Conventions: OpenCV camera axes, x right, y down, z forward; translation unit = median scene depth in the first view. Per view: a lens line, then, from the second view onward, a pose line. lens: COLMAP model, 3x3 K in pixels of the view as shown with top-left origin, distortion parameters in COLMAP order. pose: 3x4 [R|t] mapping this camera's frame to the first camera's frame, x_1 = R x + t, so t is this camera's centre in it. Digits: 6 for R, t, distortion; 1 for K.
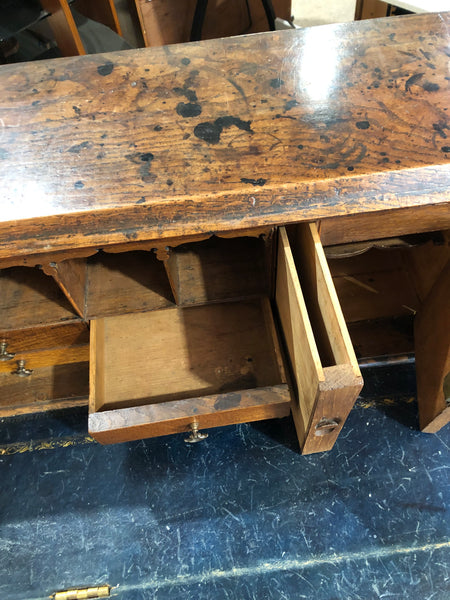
lens RADIAL K [[487.7, 0, 226.3], [0, 487.7, 293.6], [0, 0, 1]] dist [0.030103, -0.035746]
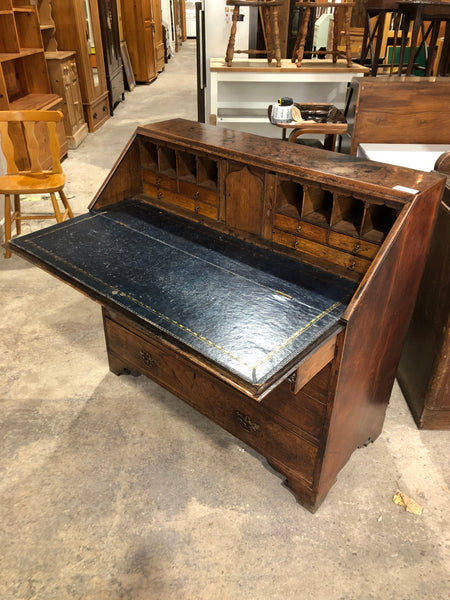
lens RADIAL K [[487.7, 0, 230.0], [0, 487.7, 304.2], [0, 0, 1]] dist [0.030103, -0.035746]
pose [[0.672417, 0.458342, -0.581187, 2.915628], [-0.666398, 0.716614, -0.205860, 1.416900], [0.322132, 0.525726, 0.787301, -1.392531]]
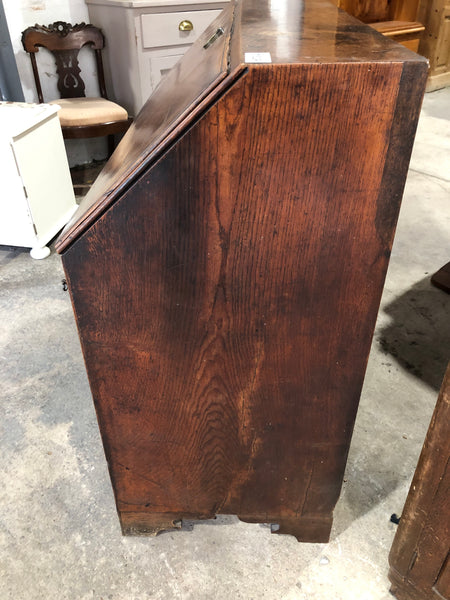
lens RADIAL K [[487.7, 0, 223.5], [0, 487.7, 300.0], [0, 0, 1]] dist [0.030103, -0.035746]
pose [[-0.143881, 0.630658, -0.762607, 3.066953], [-0.837874, 0.332412, 0.432978, -0.738387], [0.526561, 0.701265, 0.480584, 0.729040]]
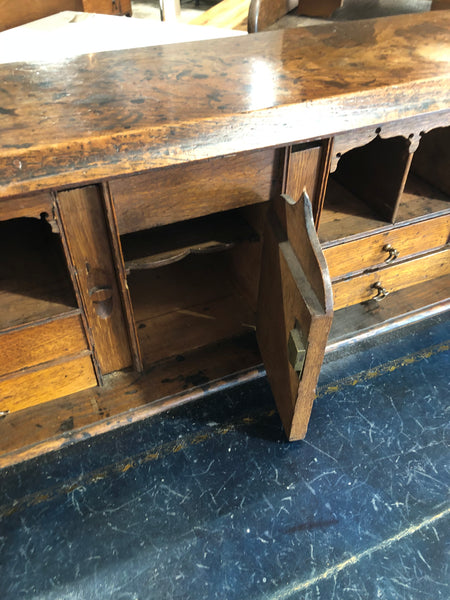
lens RADIAL K [[487.7, 0, 215.7], [0, 487.7, 303.8], [0, 0, 1]] dist [0.030103, -0.035746]
pose [[0.954353, -0.154009, 0.255914, 0.120101], [0.223503, 0.936609, -0.269835, 0.328570], [-0.198134, 0.314715, 0.928277, 0.205375]]
